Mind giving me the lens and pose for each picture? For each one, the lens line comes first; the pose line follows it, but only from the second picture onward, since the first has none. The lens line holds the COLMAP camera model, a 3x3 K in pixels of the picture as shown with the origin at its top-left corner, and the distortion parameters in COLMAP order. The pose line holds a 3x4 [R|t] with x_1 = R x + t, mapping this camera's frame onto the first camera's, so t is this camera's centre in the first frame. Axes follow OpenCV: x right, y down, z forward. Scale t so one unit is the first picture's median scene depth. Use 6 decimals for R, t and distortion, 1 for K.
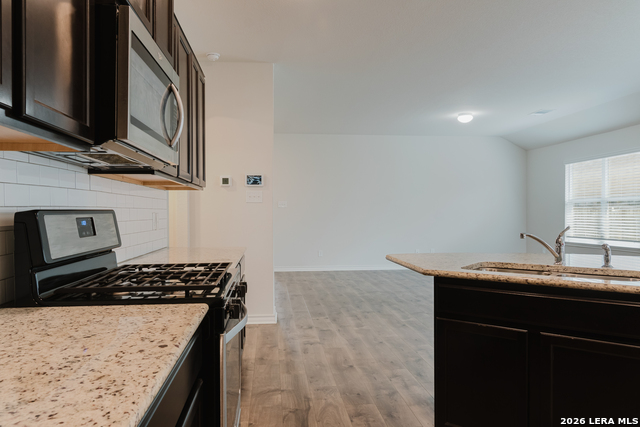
lens RADIAL K [[473.1, 0, 318.0], [0, 473.1, 214.5], [0, 0, 1]] dist [-0.007209, -0.002437]
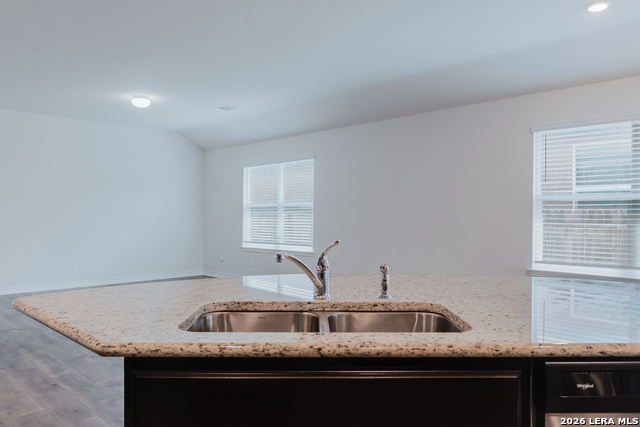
lens RADIAL K [[473.1, 0, 318.1], [0, 473.1, 215.8], [0, 0, 1]] dist [-0.007209, -0.002437]
pose [[0.775103, 0.009618, 0.631762, 0.045841], [-0.006473, 0.999953, -0.007282, -0.001403], [-0.631802, 0.001556, 0.775128, 0.241037]]
